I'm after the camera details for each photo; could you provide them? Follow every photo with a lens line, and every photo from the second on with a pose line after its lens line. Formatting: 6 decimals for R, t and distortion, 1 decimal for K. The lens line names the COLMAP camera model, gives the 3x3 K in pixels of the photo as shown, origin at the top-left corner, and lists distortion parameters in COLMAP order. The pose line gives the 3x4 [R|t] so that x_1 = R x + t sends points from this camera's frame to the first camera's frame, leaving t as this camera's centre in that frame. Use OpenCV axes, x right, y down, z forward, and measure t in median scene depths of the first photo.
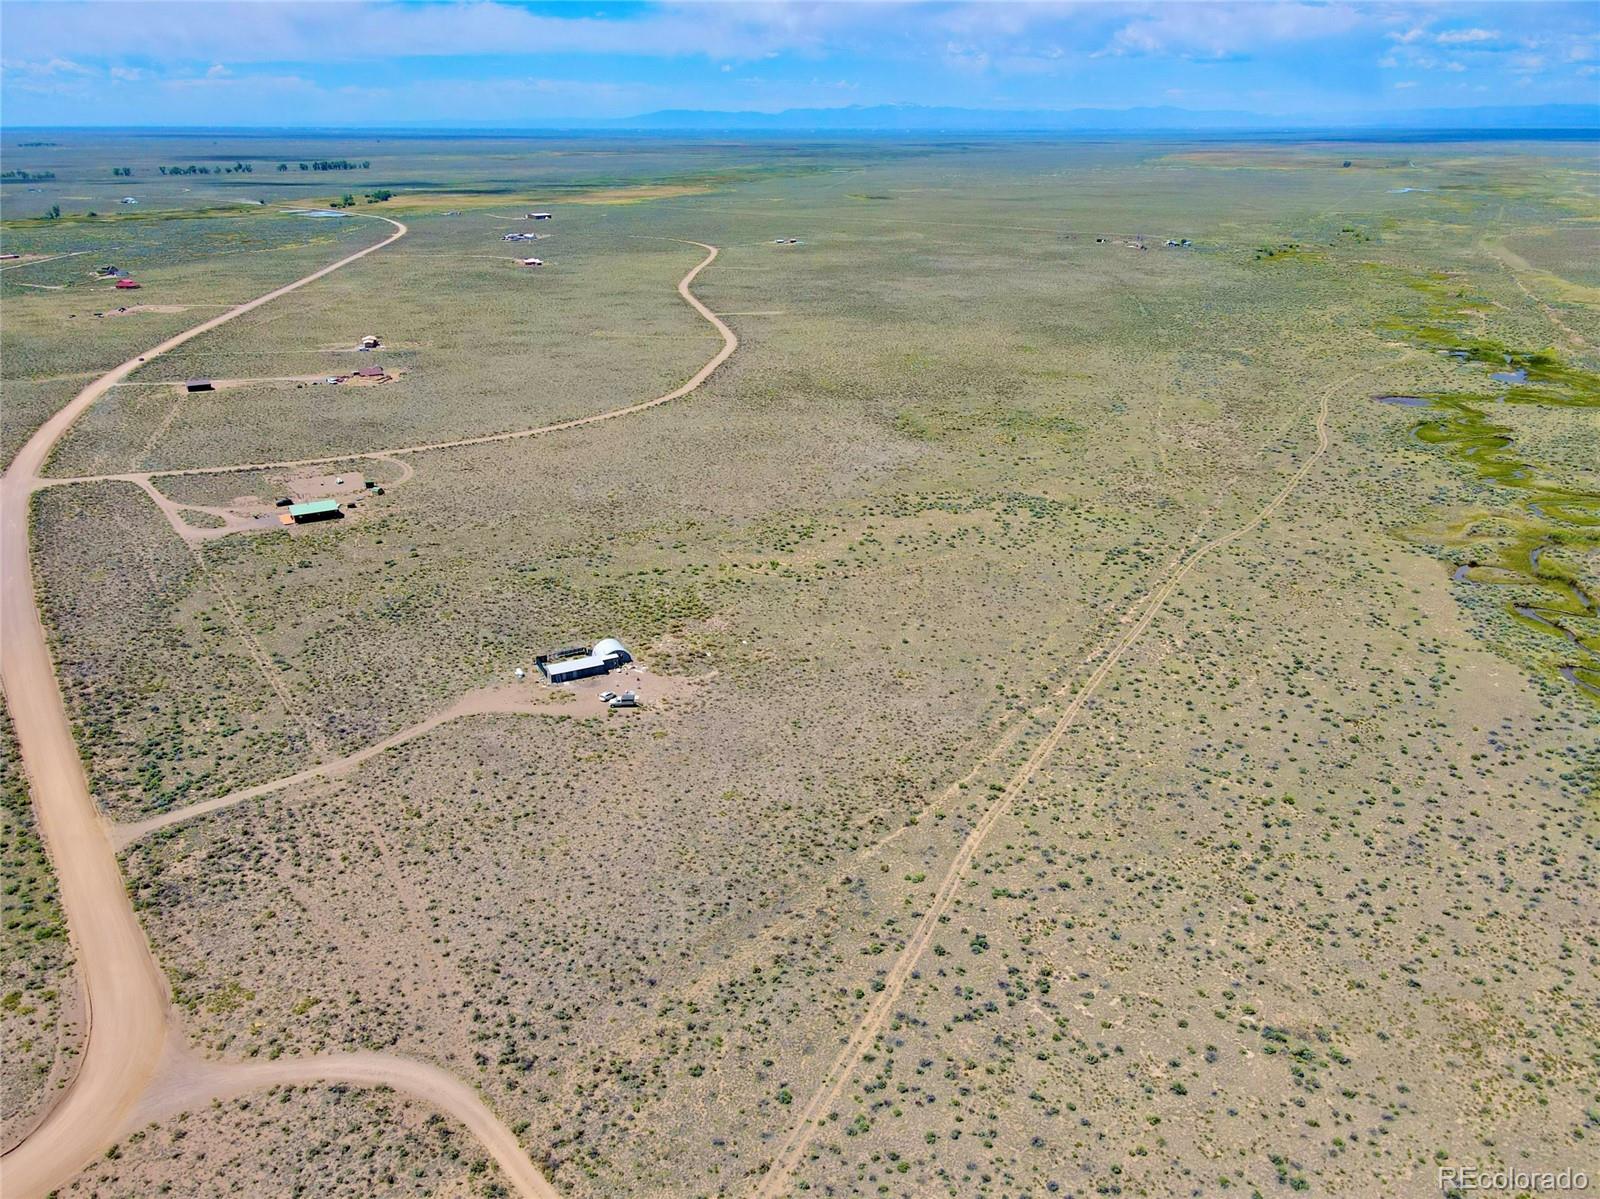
lens RADIAL K [[1189.6, 0, 808.2], [0, 1189.6, 594.2], [0, 0, 1]] dist [0.016513, 0.007377]
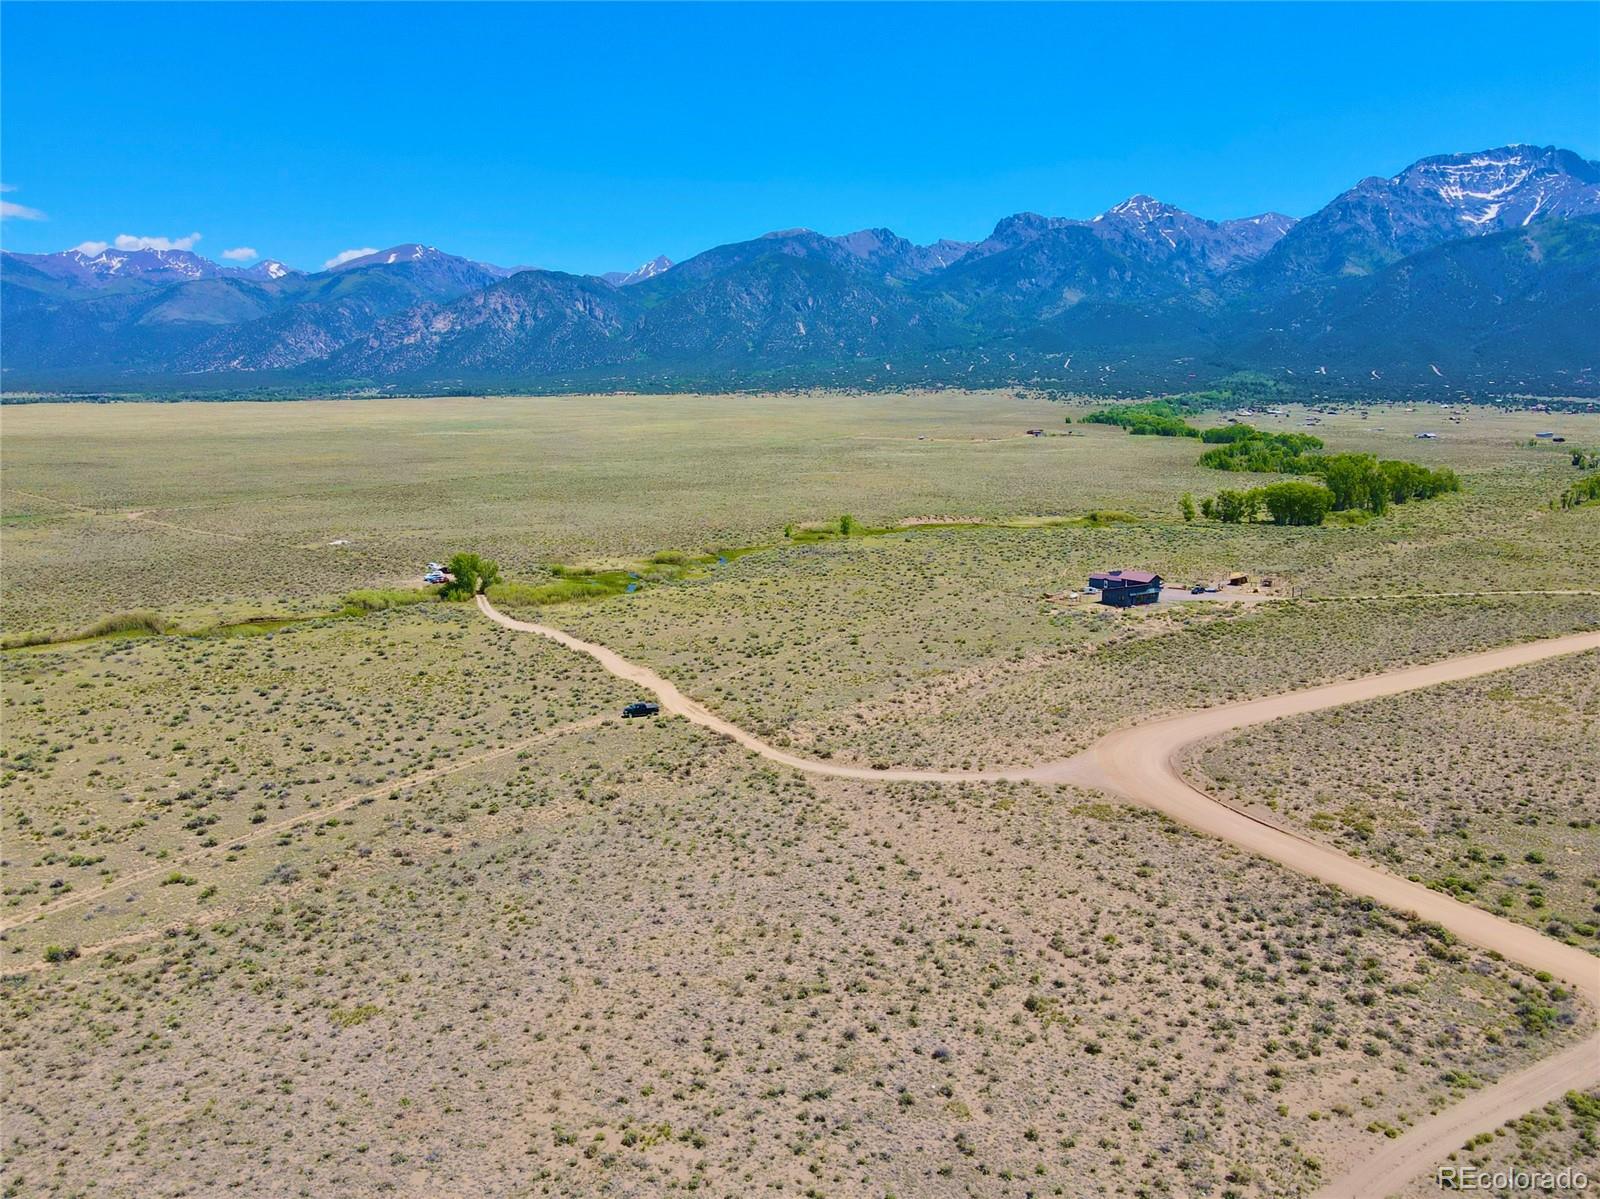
lens RADIAL K [[1181.2, 0, 800.0], [0, 1181.2, 599.5], [0, 0, 1]] dist [0.030199, -0.000193]
pose [[-0.993642, -0.028822, 0.108838, -0.326475], [0.031768, 0.855630, 0.516612, -0.225726], [-0.108015, 0.516784, -0.849274, 1.530937]]
